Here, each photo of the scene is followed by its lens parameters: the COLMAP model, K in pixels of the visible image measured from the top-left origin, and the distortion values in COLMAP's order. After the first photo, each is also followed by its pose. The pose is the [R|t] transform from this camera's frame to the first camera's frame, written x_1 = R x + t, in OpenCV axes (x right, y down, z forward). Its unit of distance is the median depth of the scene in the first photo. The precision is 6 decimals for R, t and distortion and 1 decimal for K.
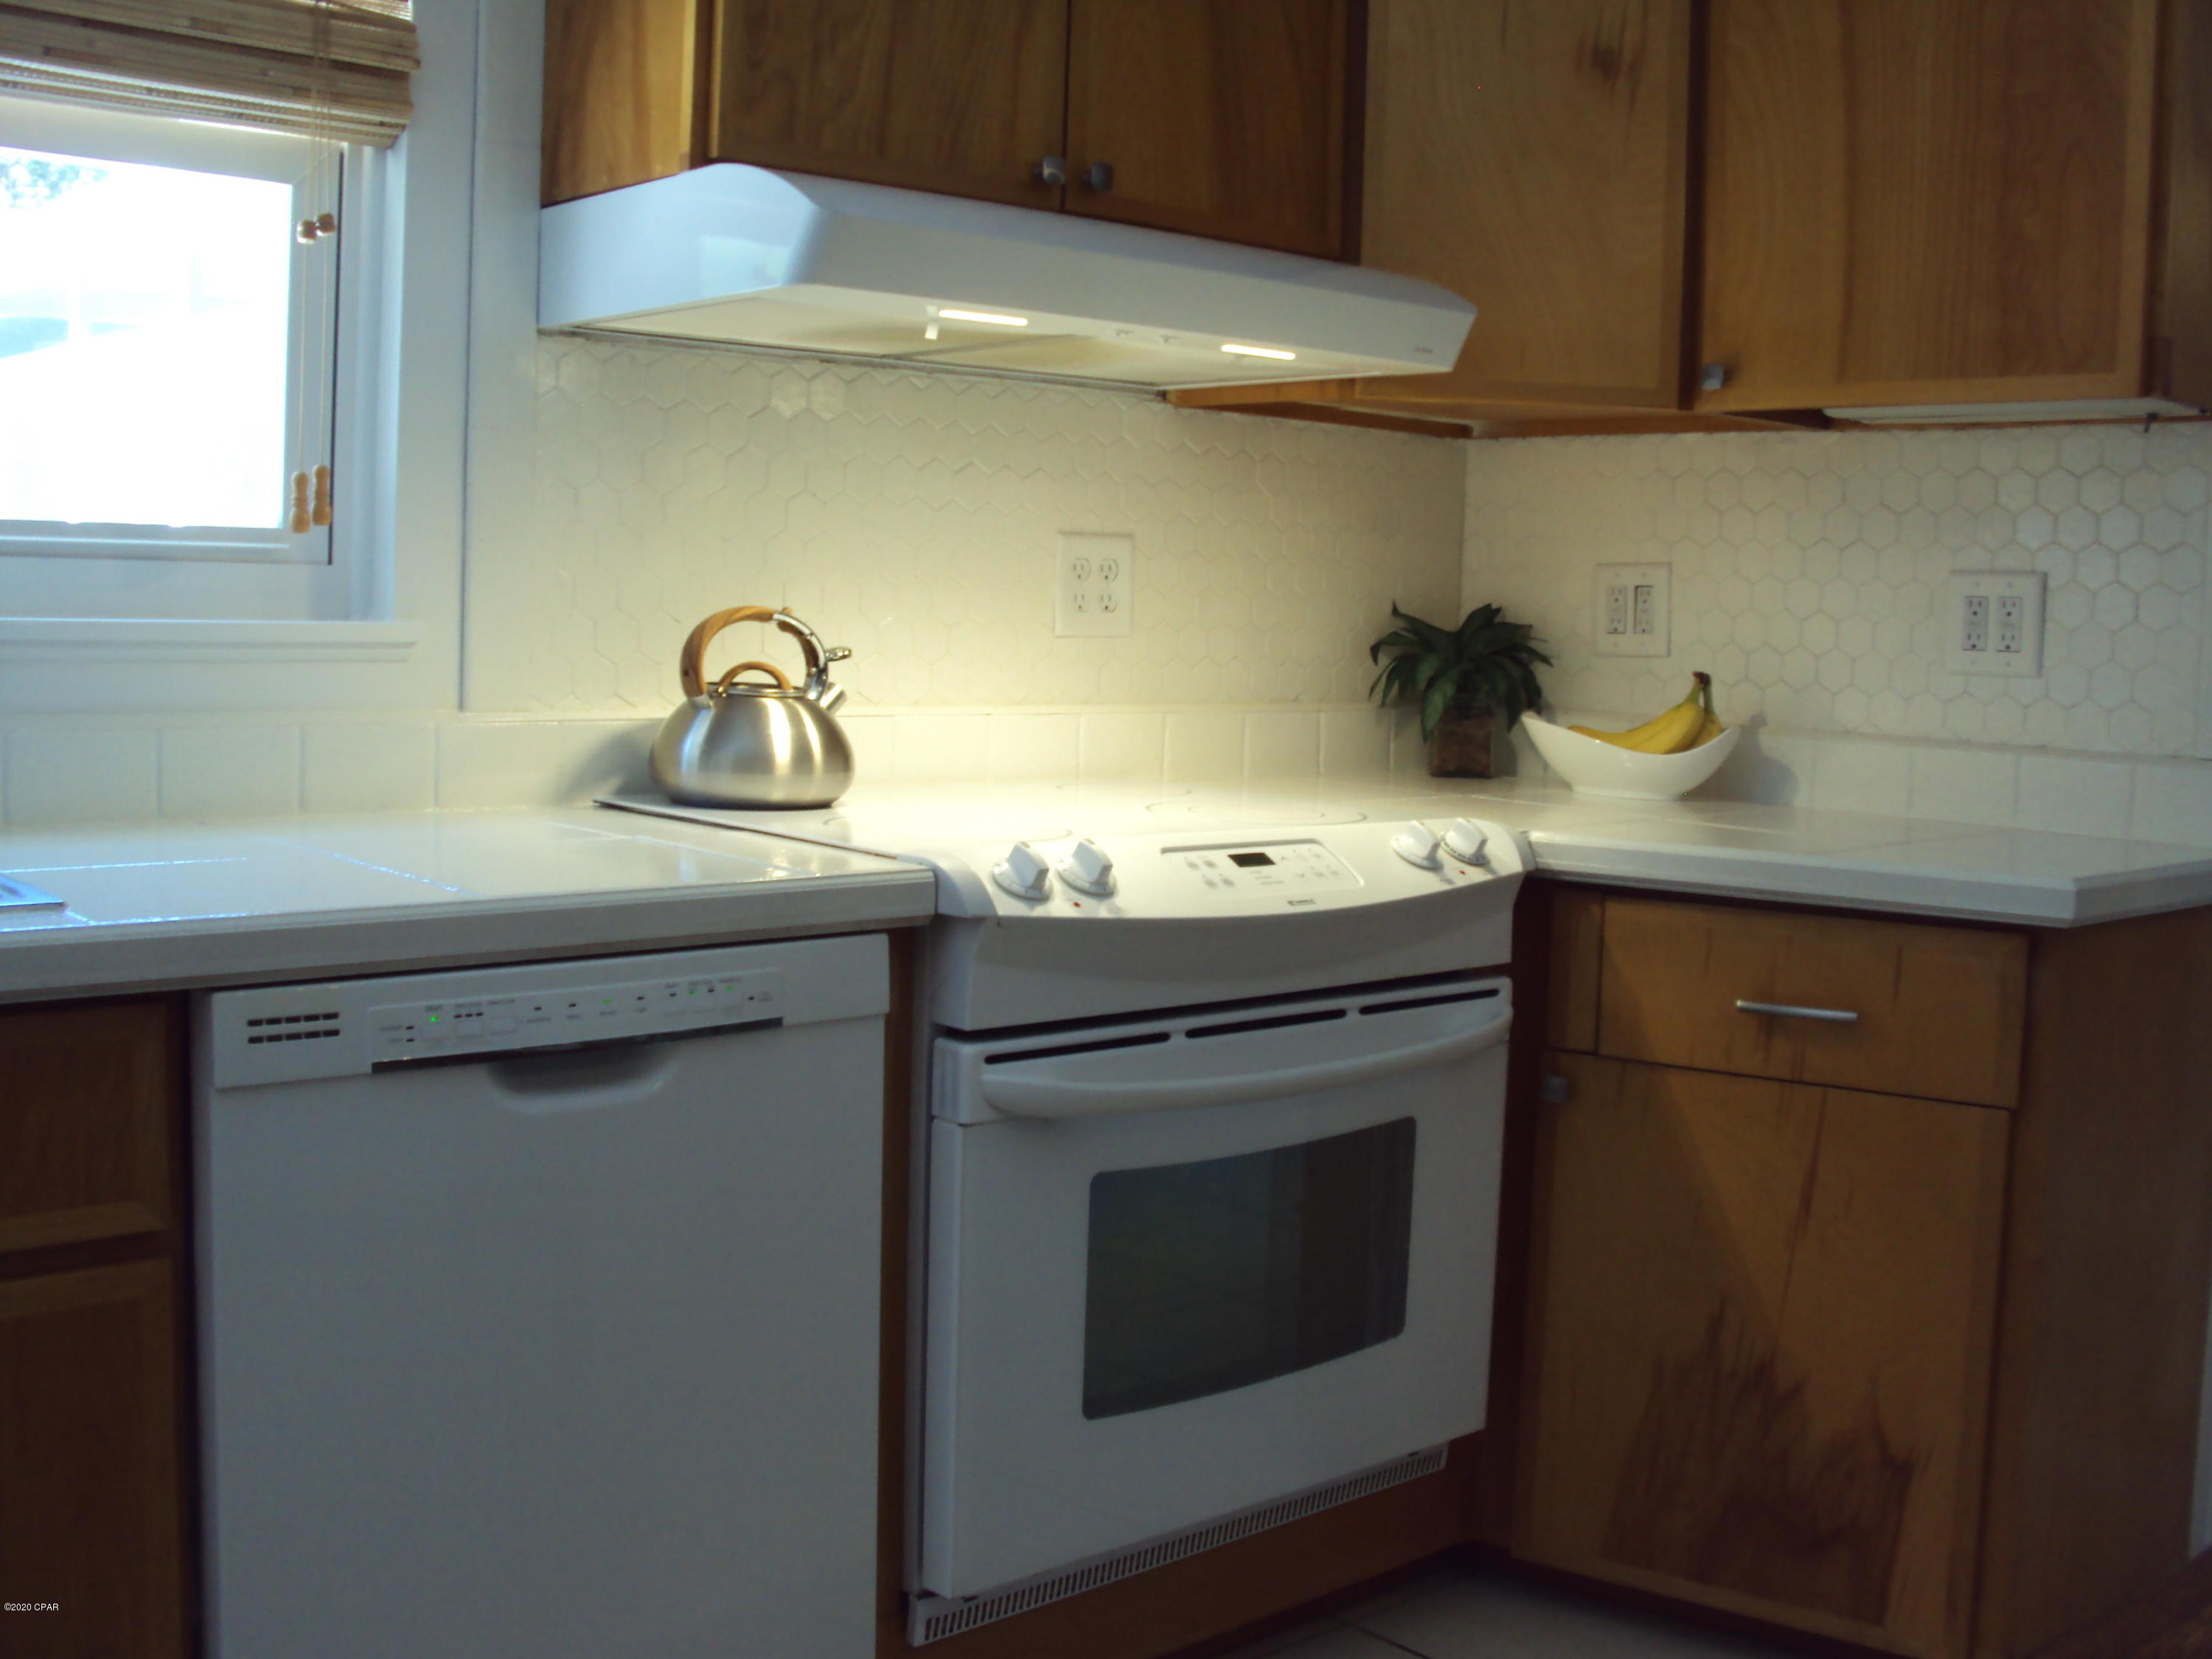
lens RADIAL K [[2366.0, 0, 1106.0], [0, 2366.0, 829.5], [0, 0, 1]] dist [-0.136060, -0.001337]
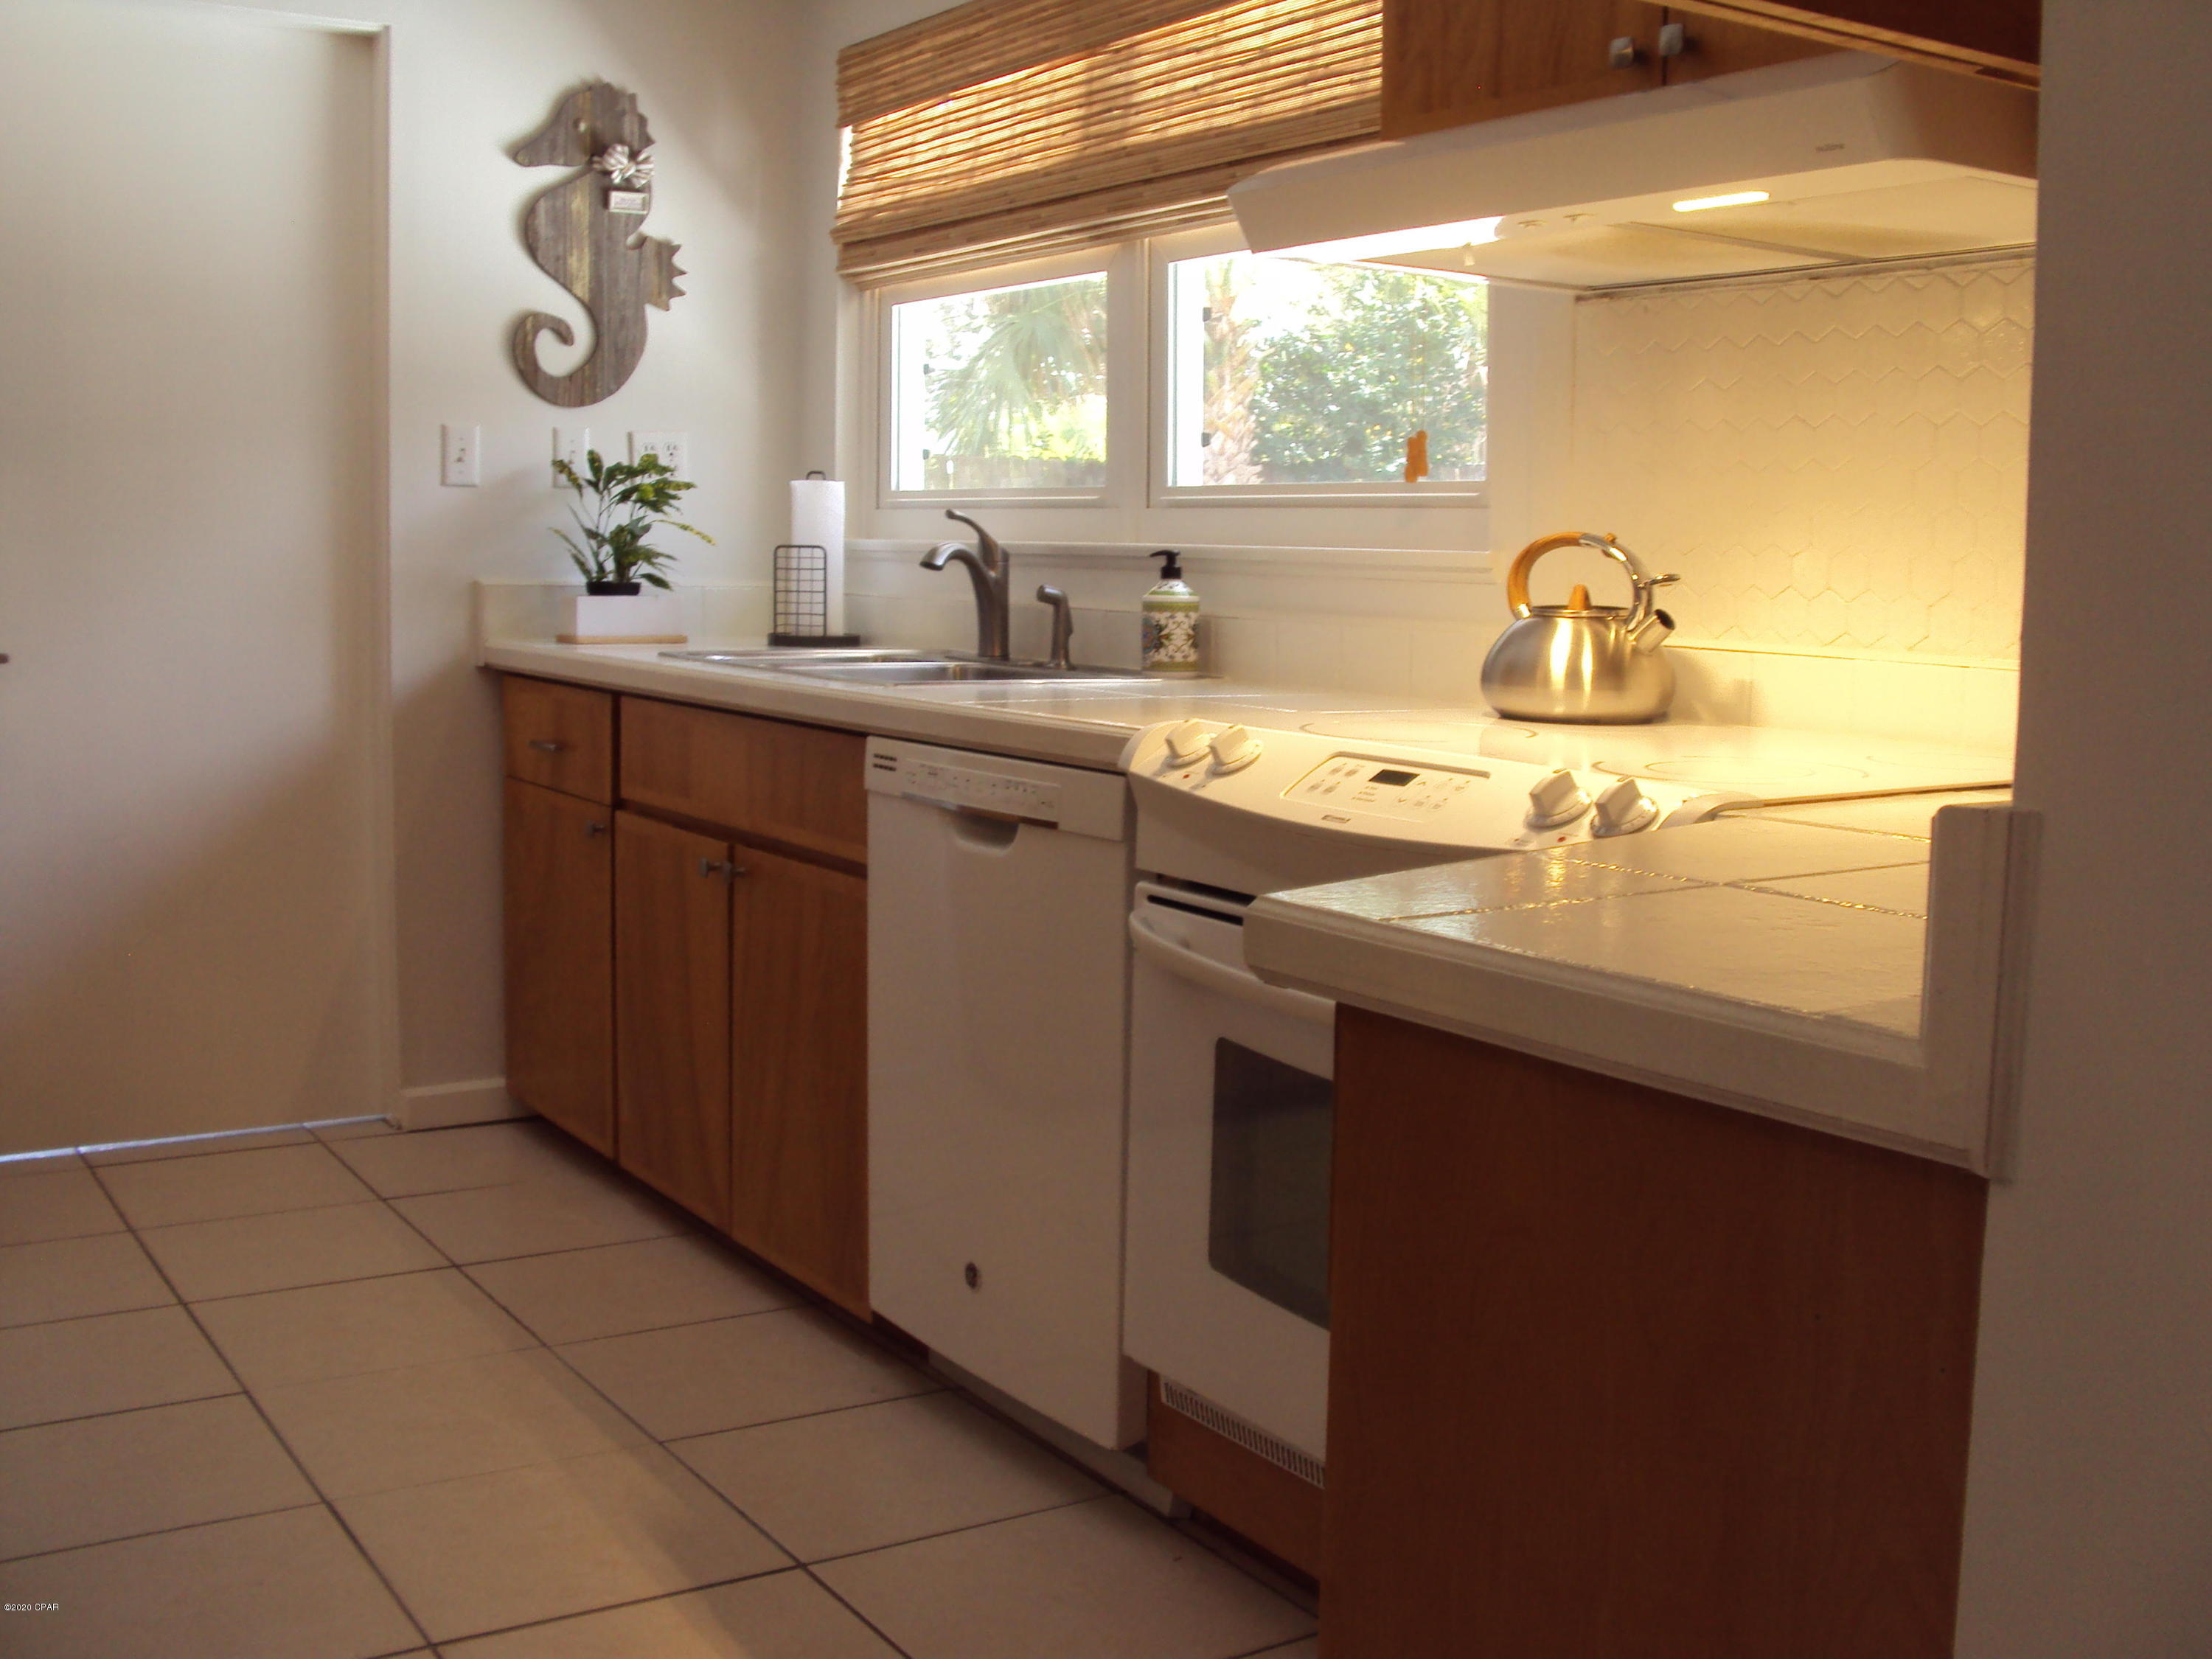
lens RADIAL K [[2366.0, 0, 1106.0], [0, 2366.0, 829.5], [0, 0, 1]] dist [-0.136060, -0.001337]
pose [[-0.149092, 0.084710, -0.985188, 1.002981], [-0.121409, 0.987217, 0.103258, -0.049656], [0.981342, 0.135006, -0.136902, 1.027808]]
